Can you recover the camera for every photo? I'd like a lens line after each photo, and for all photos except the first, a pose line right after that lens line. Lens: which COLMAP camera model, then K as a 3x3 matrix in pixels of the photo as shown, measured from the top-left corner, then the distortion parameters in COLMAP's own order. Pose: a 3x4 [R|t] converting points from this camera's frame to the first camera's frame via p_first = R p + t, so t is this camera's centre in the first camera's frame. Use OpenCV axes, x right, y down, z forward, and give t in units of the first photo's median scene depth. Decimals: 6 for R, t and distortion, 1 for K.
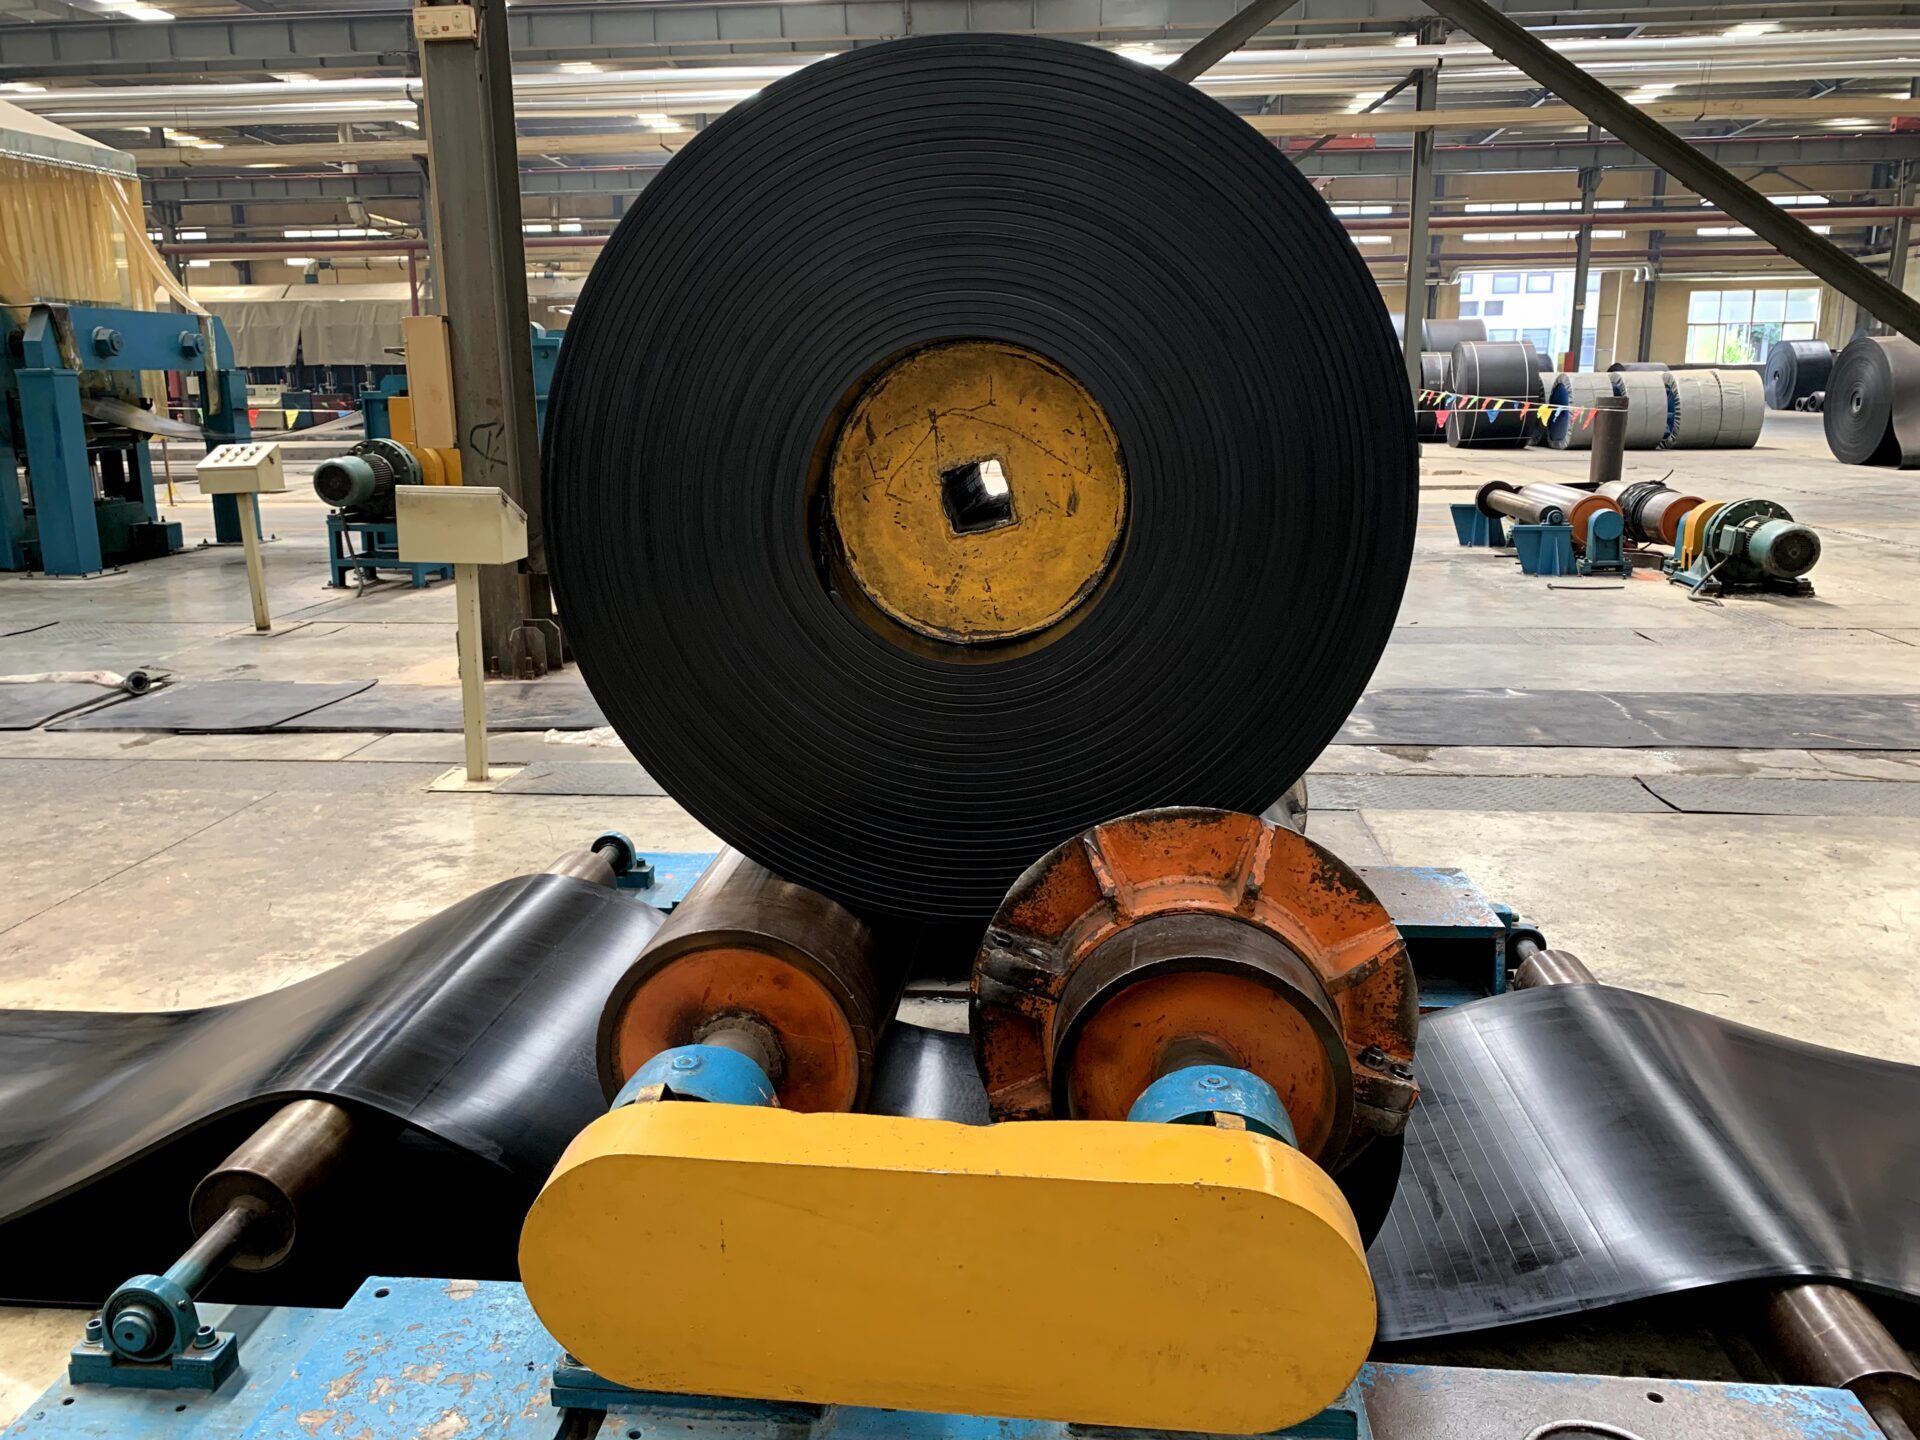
lens RADIAL K [[1476.3, 0, 963.0], [0, 1476.3, 733.8], [0, 0, 1]] dist [0.033888, -0.038528]
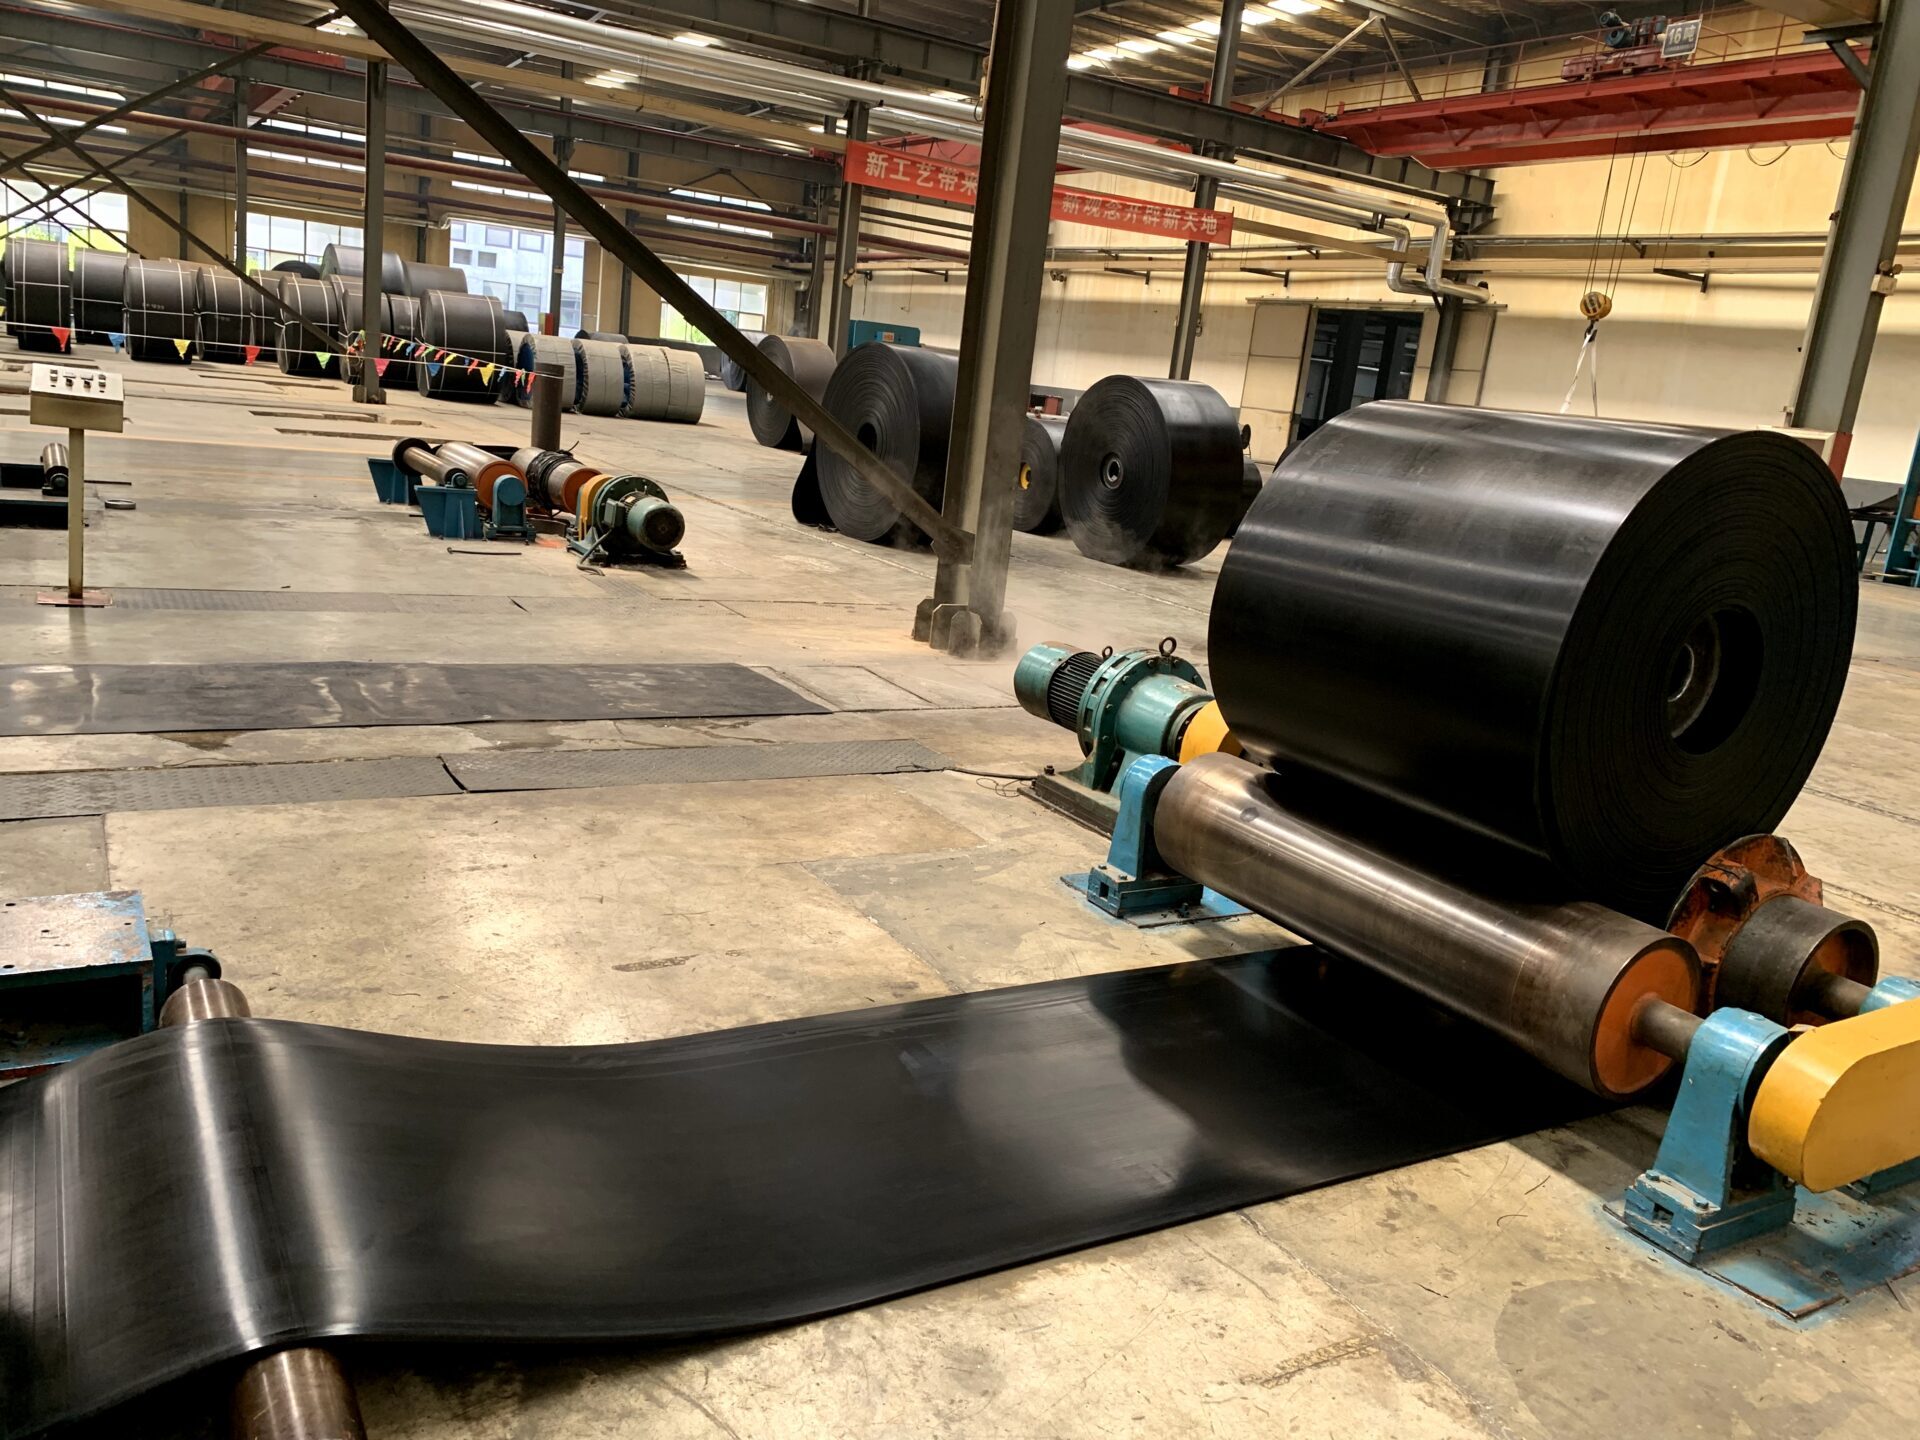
lens RADIAL K [[1476.3, 0, 960.6], [0, 1476.3, 714.4], [0, 0, 1]] dist [0.033888, -0.038528]
pose [[0.798925, -0.036043, 0.600350, 0.072237], [0.023523, 0.999311, 0.028692, -0.010248], [-0.600971, -0.008801, 0.799222, -0.002219]]
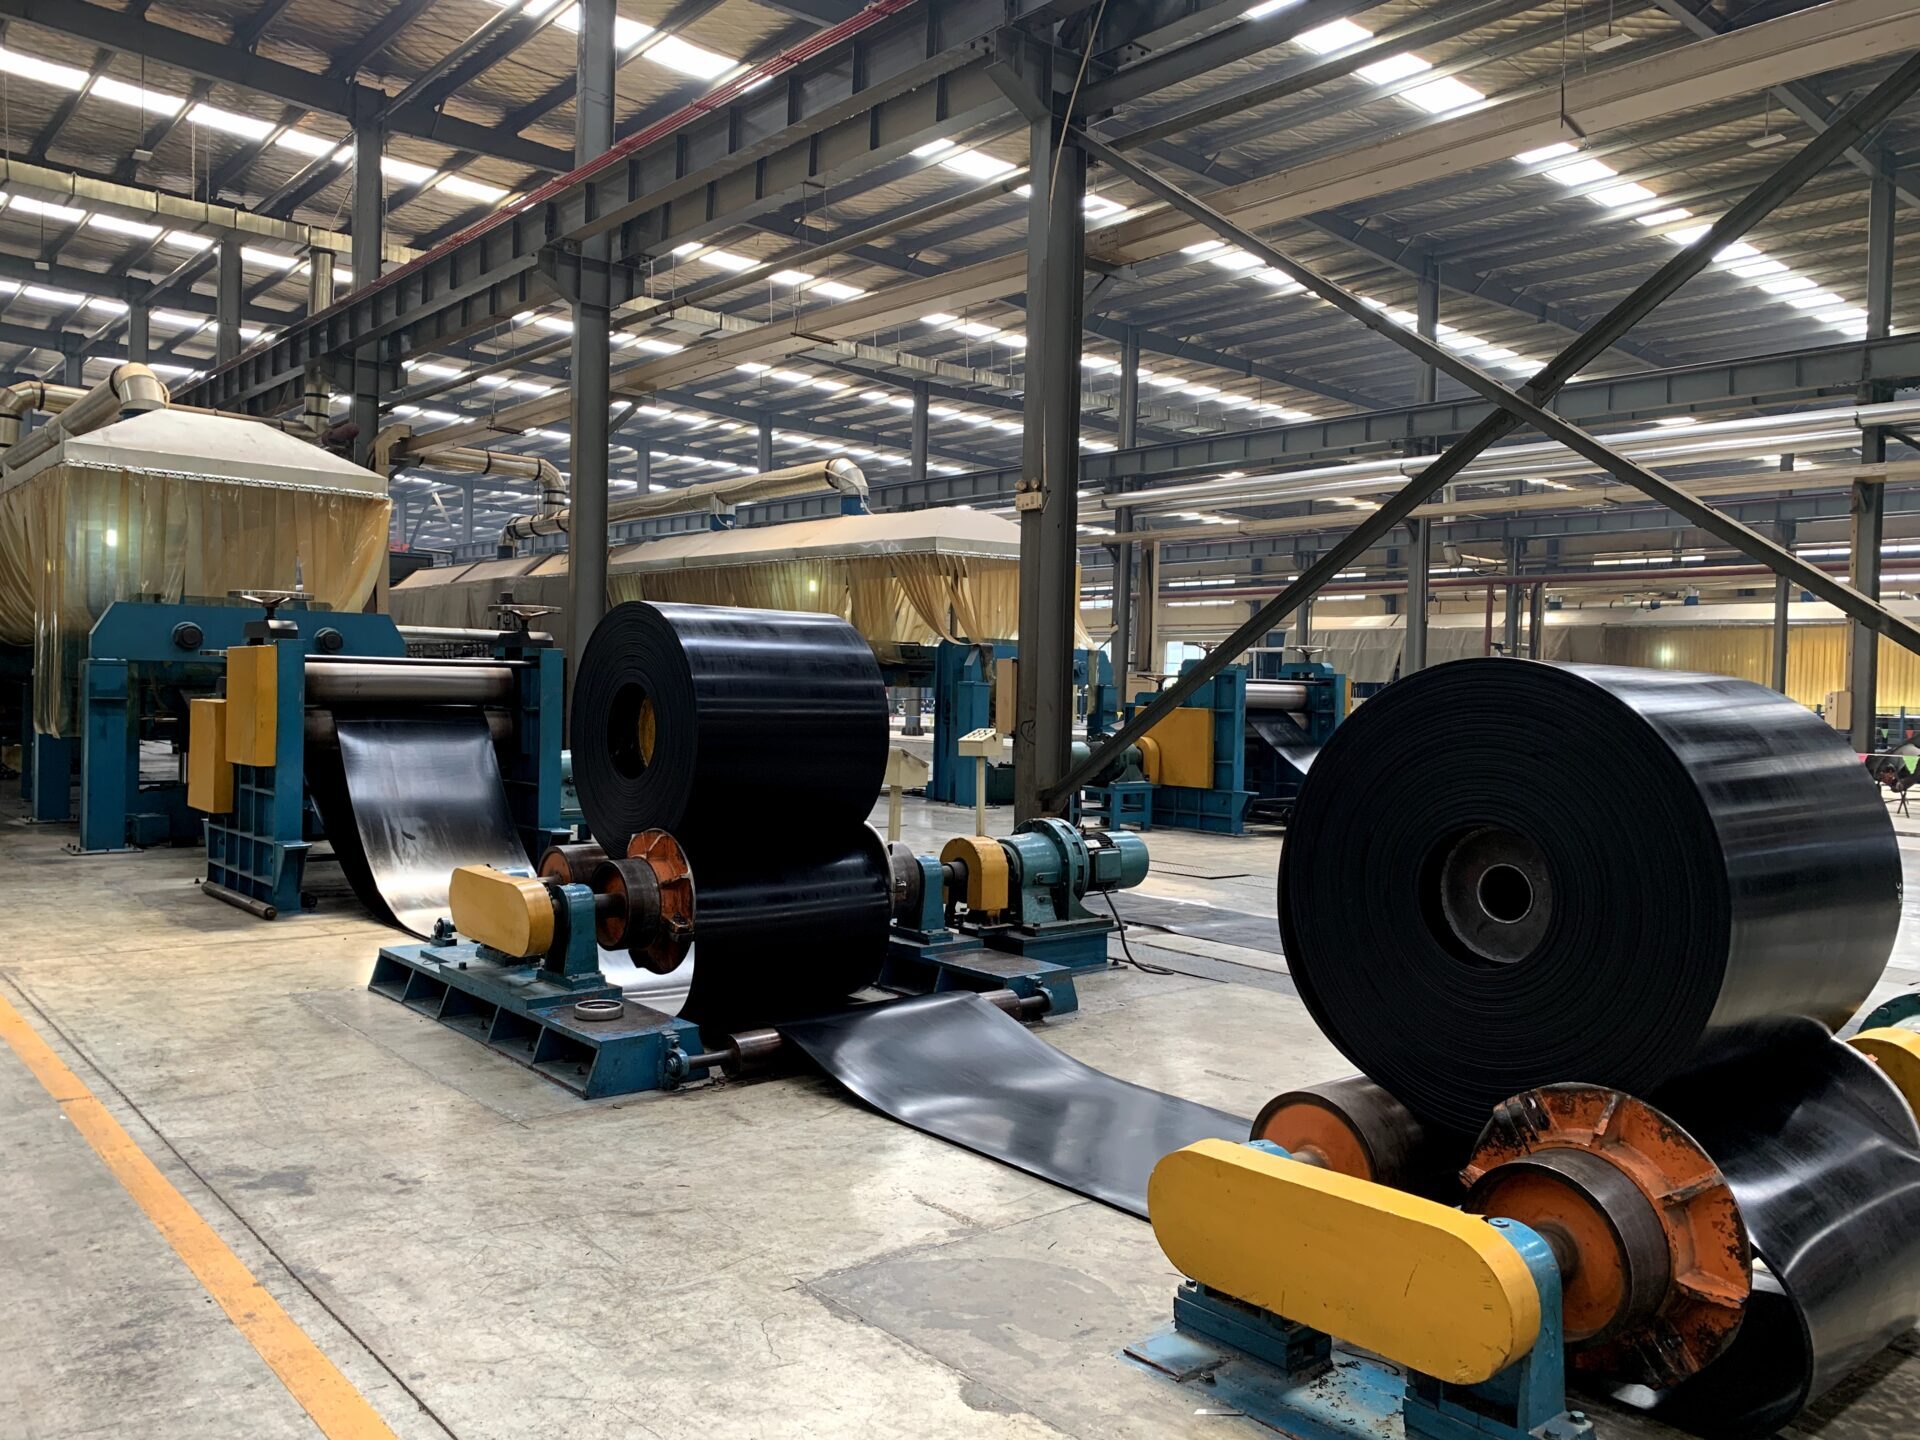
lens RADIAL K [[1476.3, 0, 947.8], [0, 1476.3, 721.3], [0, 0, 1]] dist [0.033888, -0.038528]
pose [[0.713512, 0.048006, -0.698996, 2.545906], [-0.199958, 0.970111, -0.137485, 0.223069], [0.671504, 0.237867, 0.701785, -0.778865]]
